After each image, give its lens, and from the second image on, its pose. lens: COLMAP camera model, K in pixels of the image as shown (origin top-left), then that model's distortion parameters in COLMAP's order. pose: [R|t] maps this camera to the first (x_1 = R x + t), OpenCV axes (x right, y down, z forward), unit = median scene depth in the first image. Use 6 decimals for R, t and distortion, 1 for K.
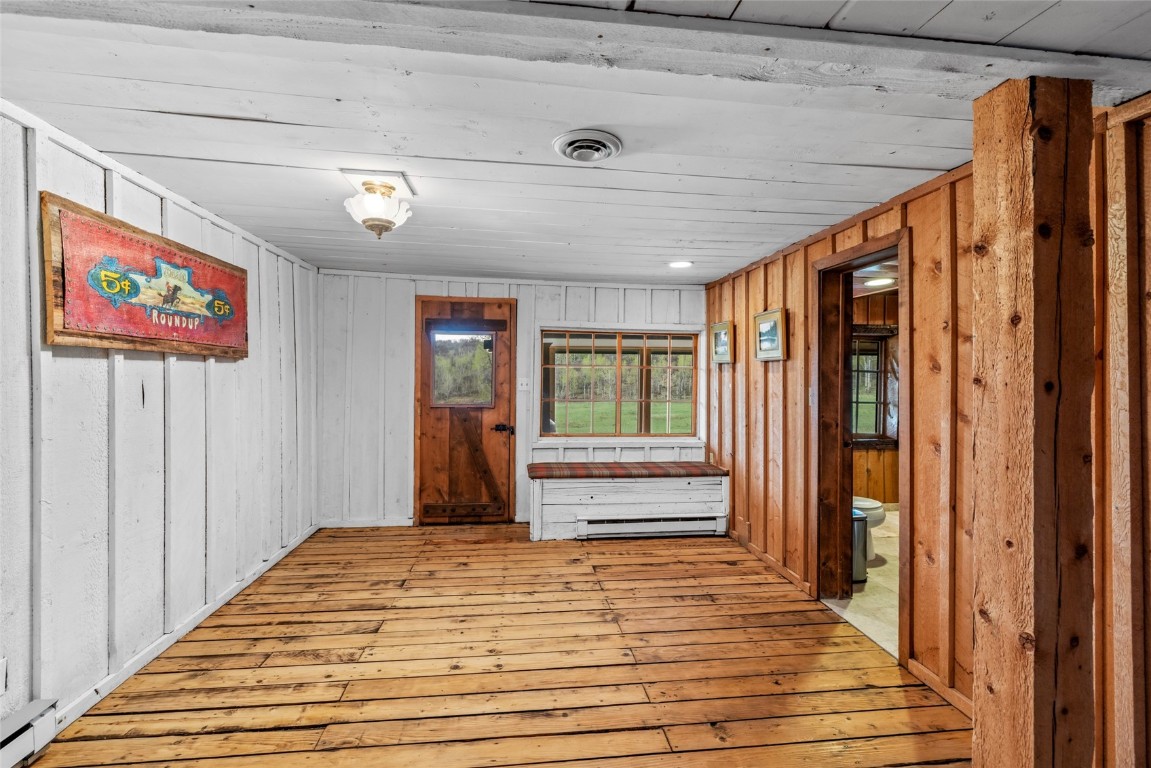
lens RADIAL K [[499.6, 0, 569.5], [0, 499.6, 383.6], [0, 0, 1]] dist [-0.000405, 0.000996]
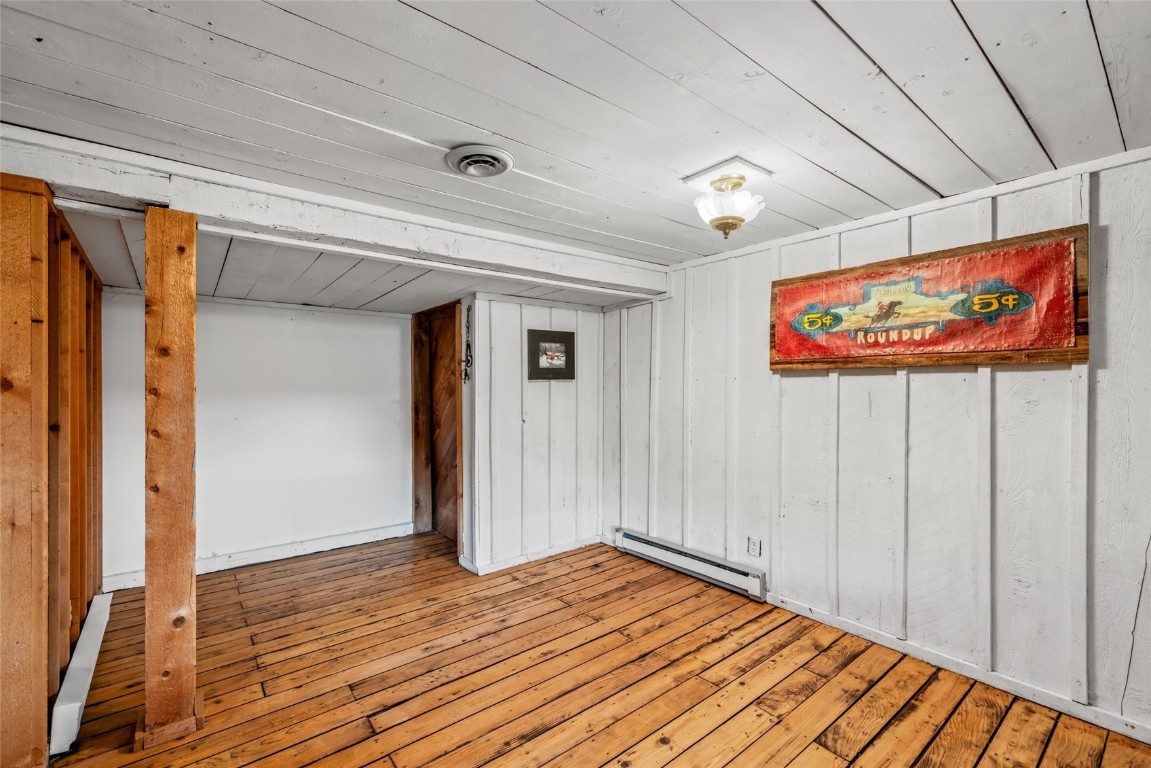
lens RADIAL K [[499.6, 0, 570.2], [0, 499.6, 384.8], [0, 0, 1]] dist [-0.000405, 0.000996]
pose [[-0.853256, -0.012139, -0.521351, 0.337554], [-0.013655, 0.999906, -0.000934, -0.014175], [0.521314, 0.006322, -0.853342, 1.610871]]
